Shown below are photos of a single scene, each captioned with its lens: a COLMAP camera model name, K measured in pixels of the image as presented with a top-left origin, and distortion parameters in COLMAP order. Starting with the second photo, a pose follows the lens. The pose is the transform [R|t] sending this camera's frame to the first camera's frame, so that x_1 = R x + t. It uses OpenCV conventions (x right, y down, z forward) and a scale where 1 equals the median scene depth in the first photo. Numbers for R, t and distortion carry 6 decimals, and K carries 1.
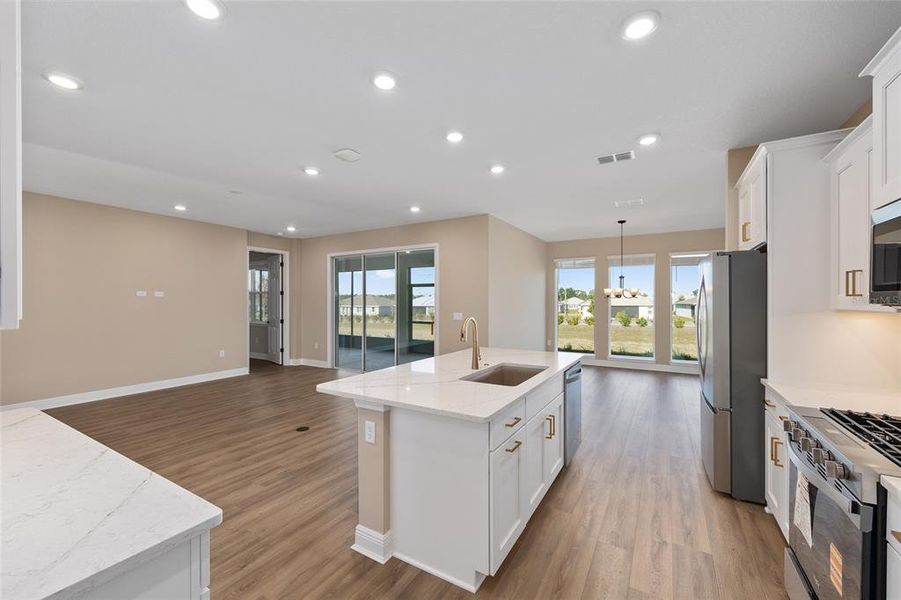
lens RADIAL K [[362.9, 0, 454.3], [0, 362.9, 300.8], [0, 0, 1]] dist [0.003242, 0.000353]
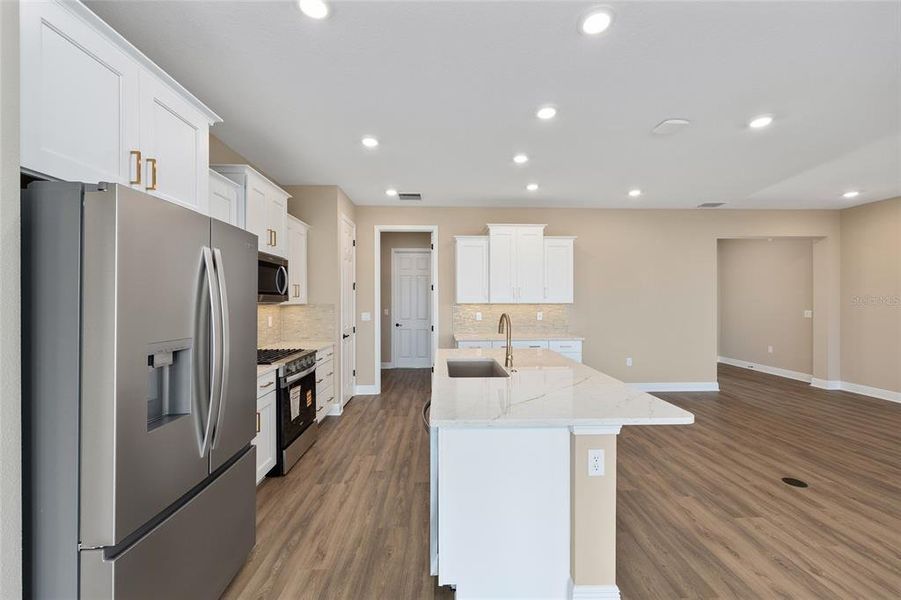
lens RADIAL K [[362.9, 0, 454.3], [0, 362.9, 300.8], [0, 0, 1]] dist [0.003242, 0.000353]
pose [[-0.842789, 0.001644, -0.538242, 0.567096], [0.002537, 0.999996, -0.000918, 0.004189], [0.538238, -0.002139, -0.842790, 1.379938]]
